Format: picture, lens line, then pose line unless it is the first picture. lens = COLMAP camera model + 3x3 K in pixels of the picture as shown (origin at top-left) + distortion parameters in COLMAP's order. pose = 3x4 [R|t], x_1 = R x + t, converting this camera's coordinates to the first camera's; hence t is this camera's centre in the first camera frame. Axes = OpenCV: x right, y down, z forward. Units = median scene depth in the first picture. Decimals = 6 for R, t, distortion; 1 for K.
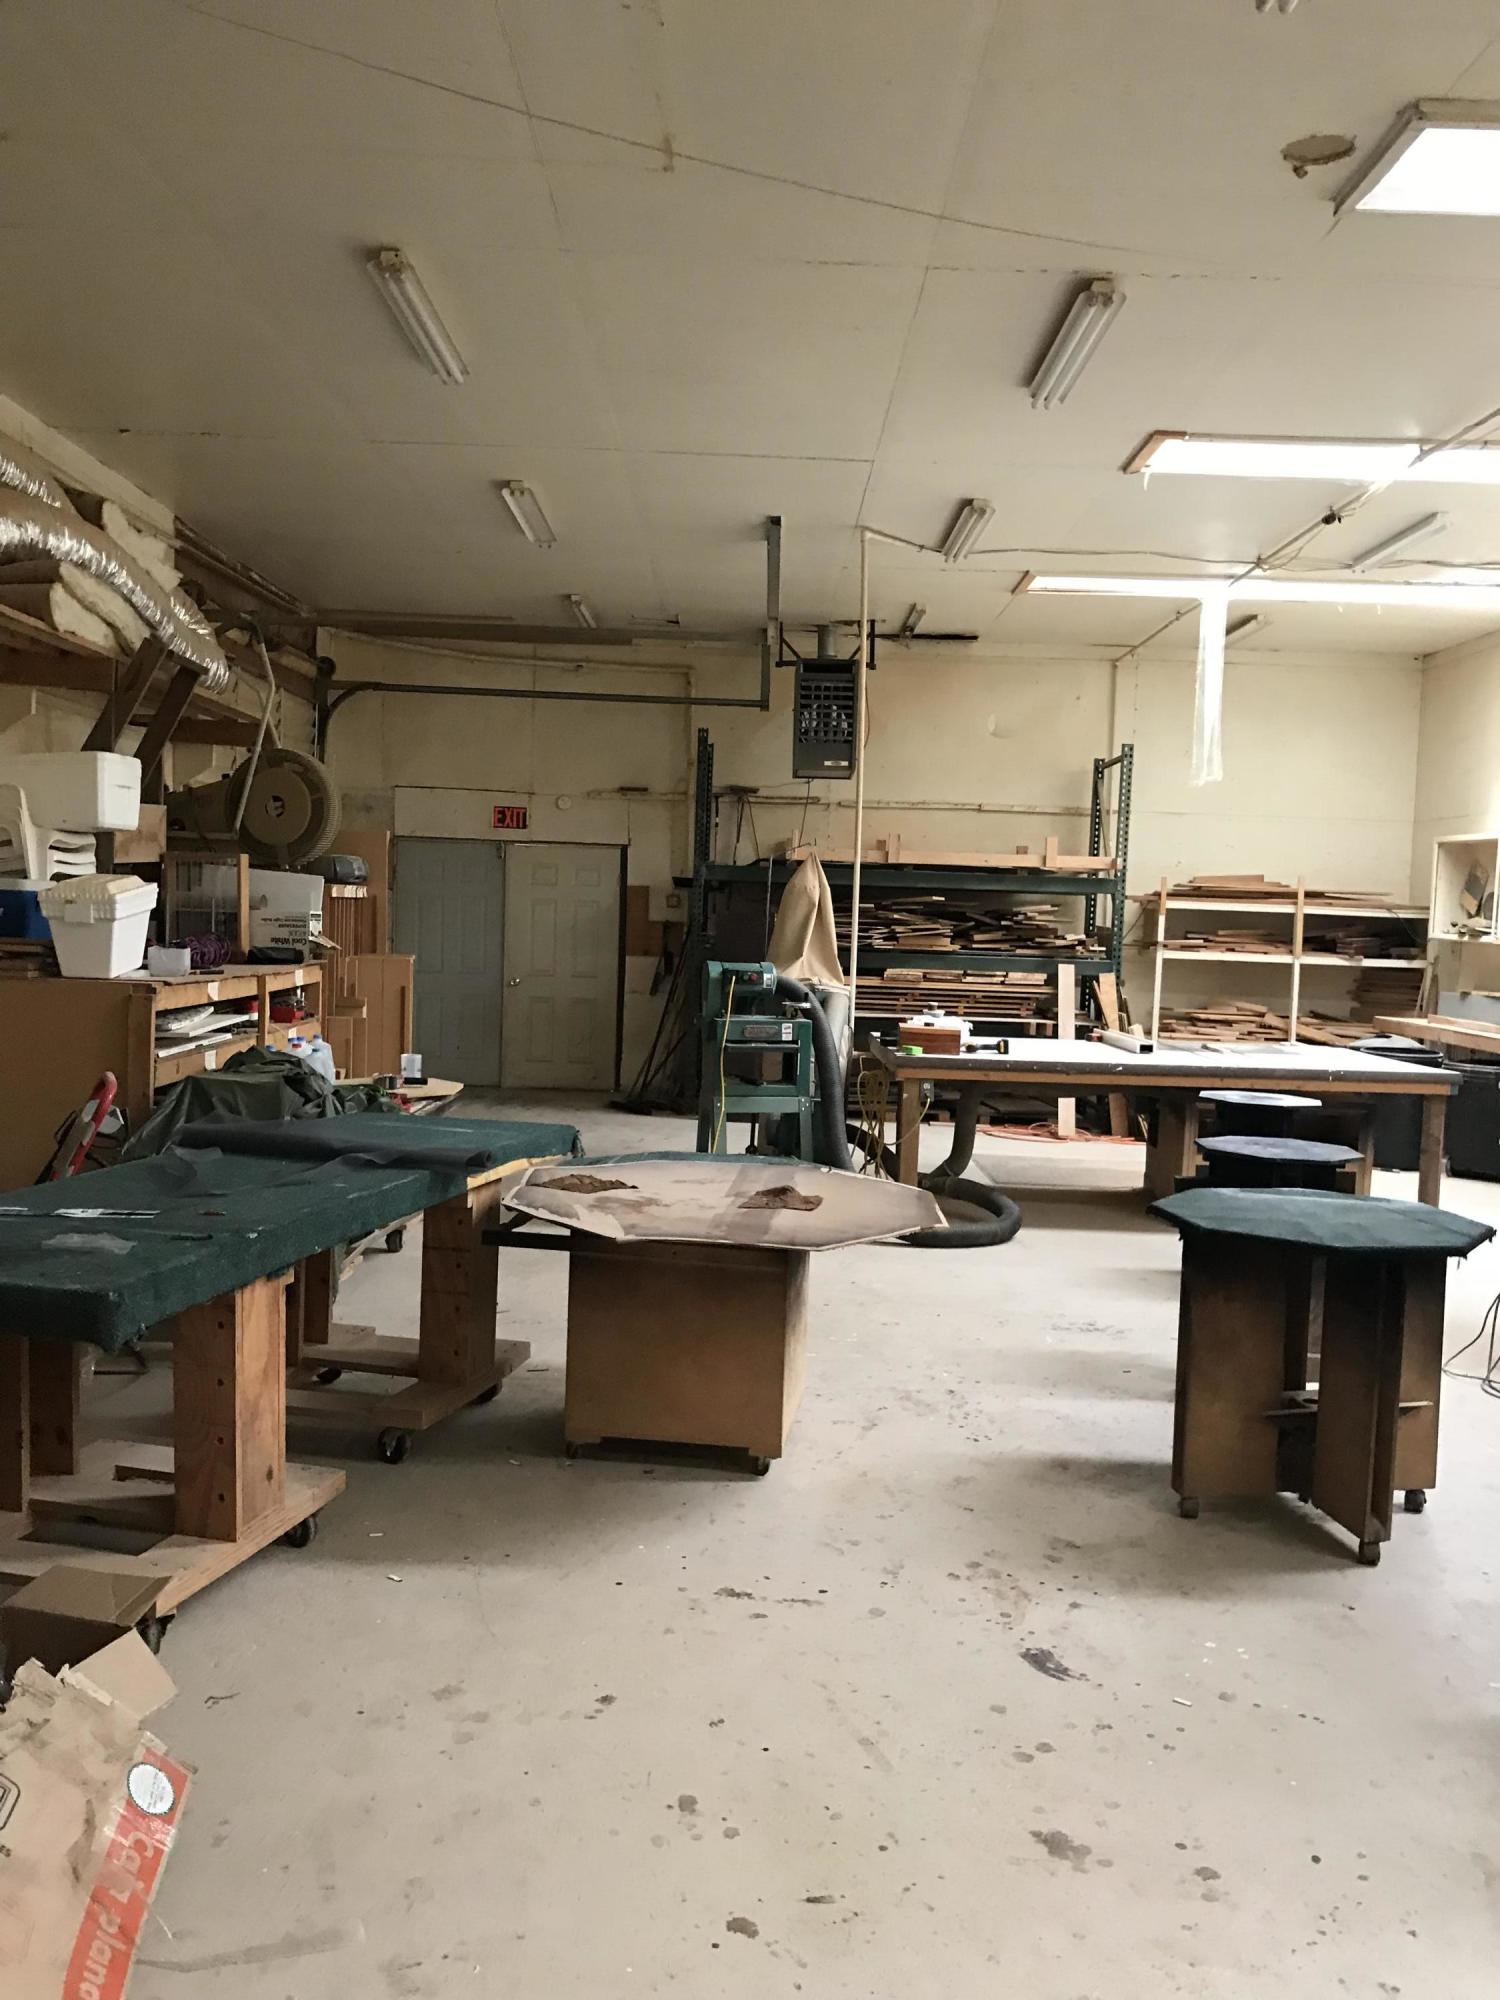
lens RADIAL K [[1631.5, 0, 751.0], [0, 1631.5, 993.0], [0, 0, 1]] dist [0.052297, -0.057049]
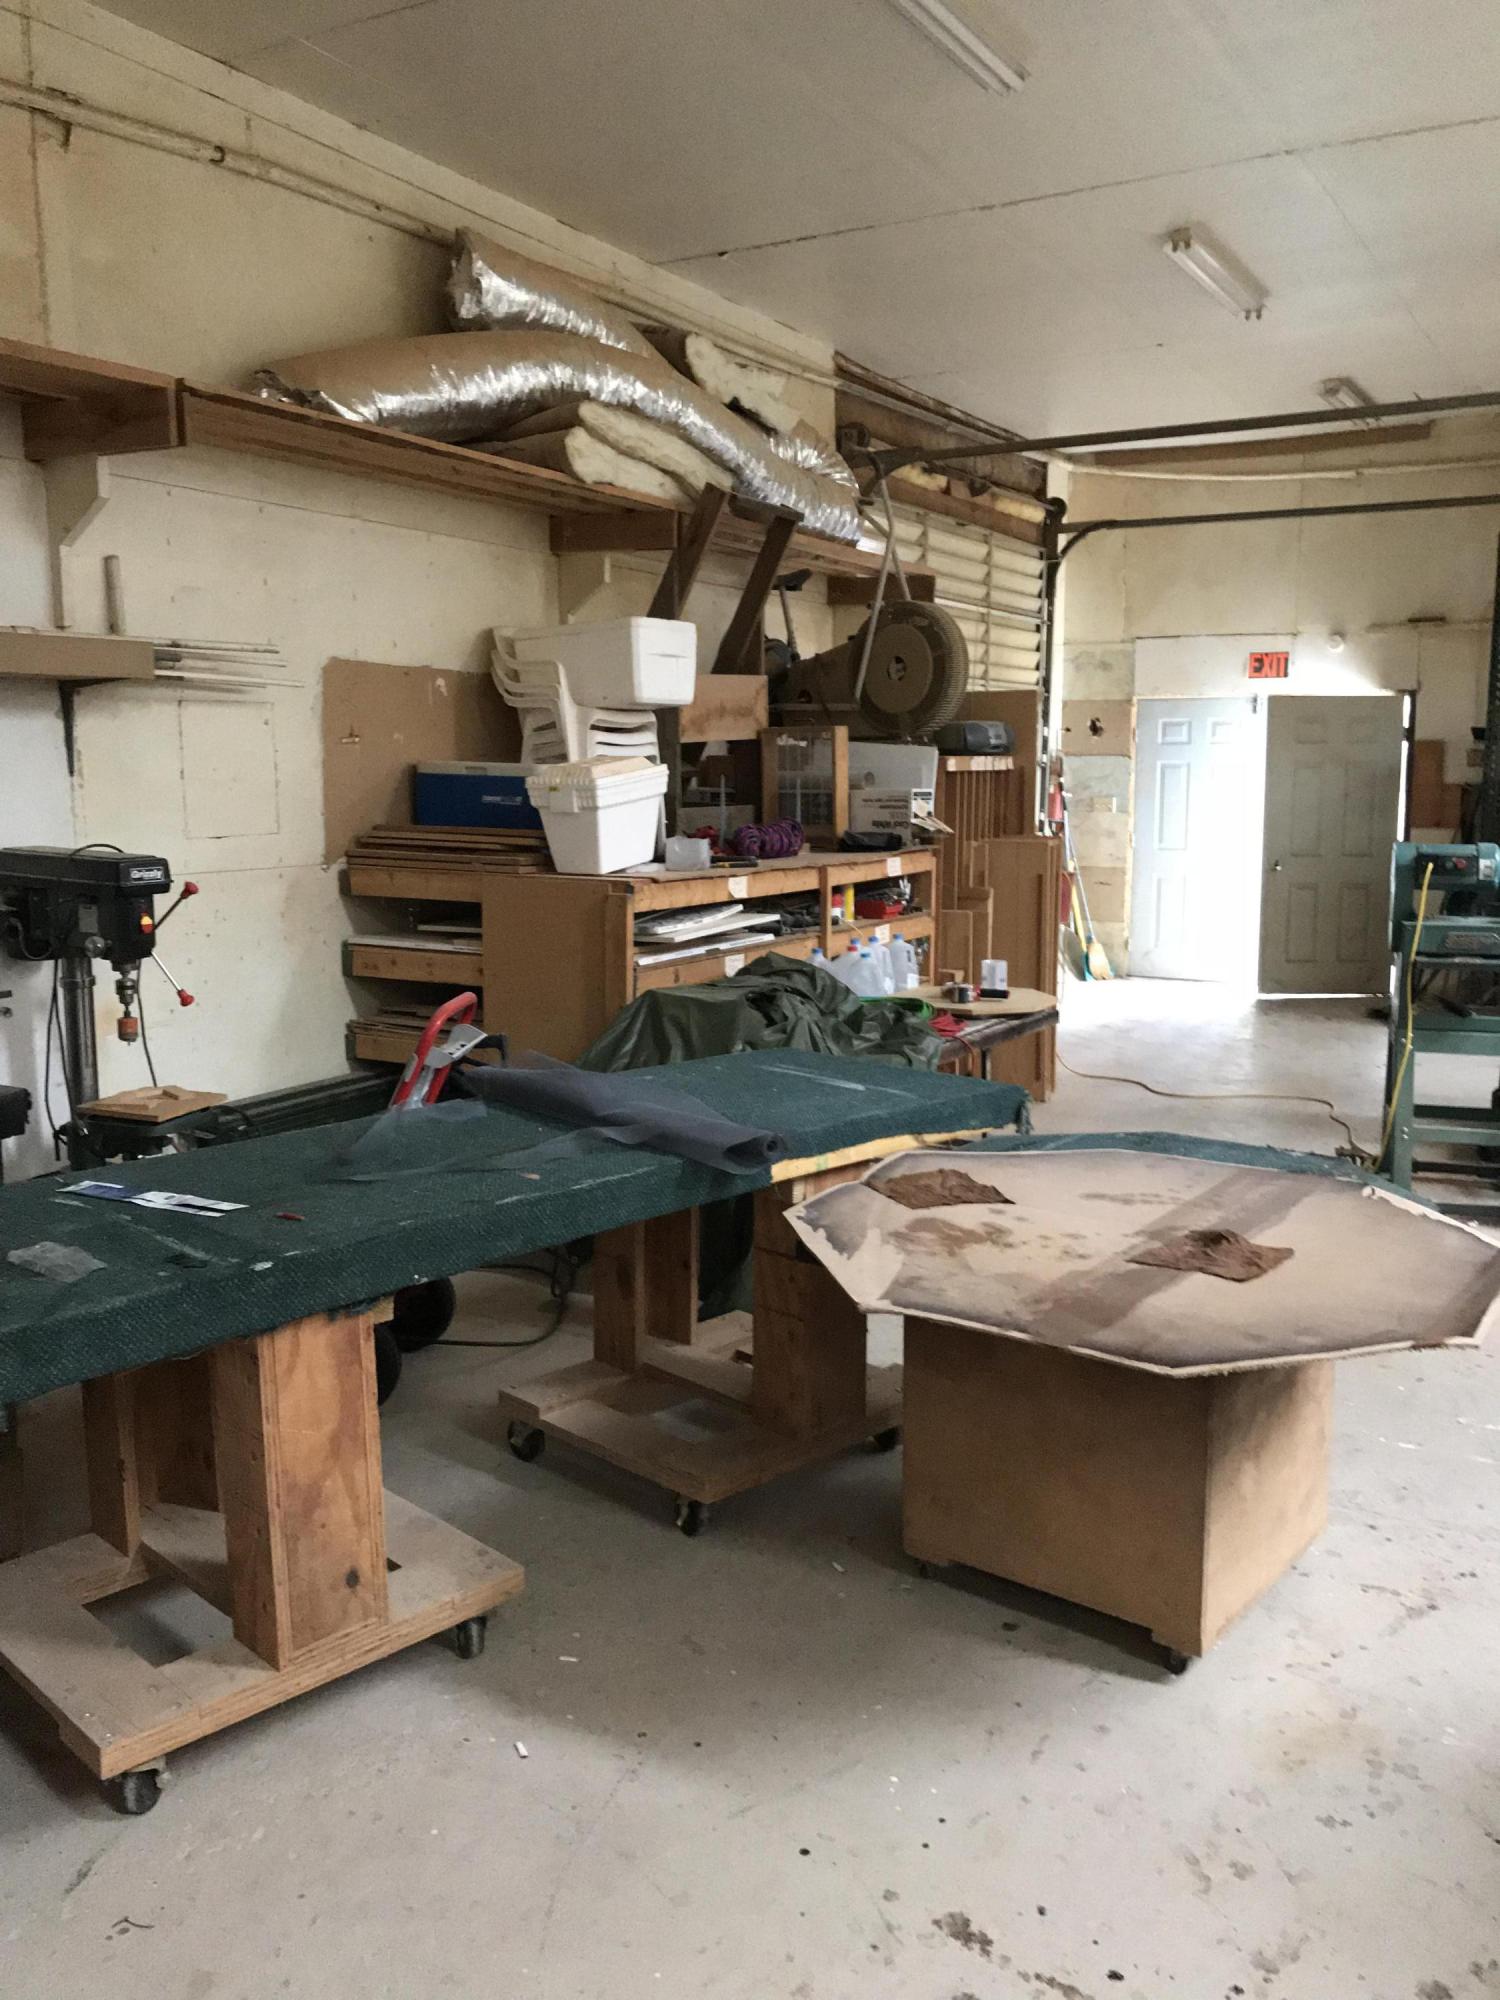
lens RADIAL K [[1631.5, 0, 751.0], [0, 1631.5, 993.0], [0, 0, 1]] dist [0.052297, -0.057049]
pose [[0.860781, 0.037016, -0.507627, 0.113254], [0.002964, 0.996970, 0.077725, -0.011652], [0.508966, -0.068409, 0.858064, 0.246281]]
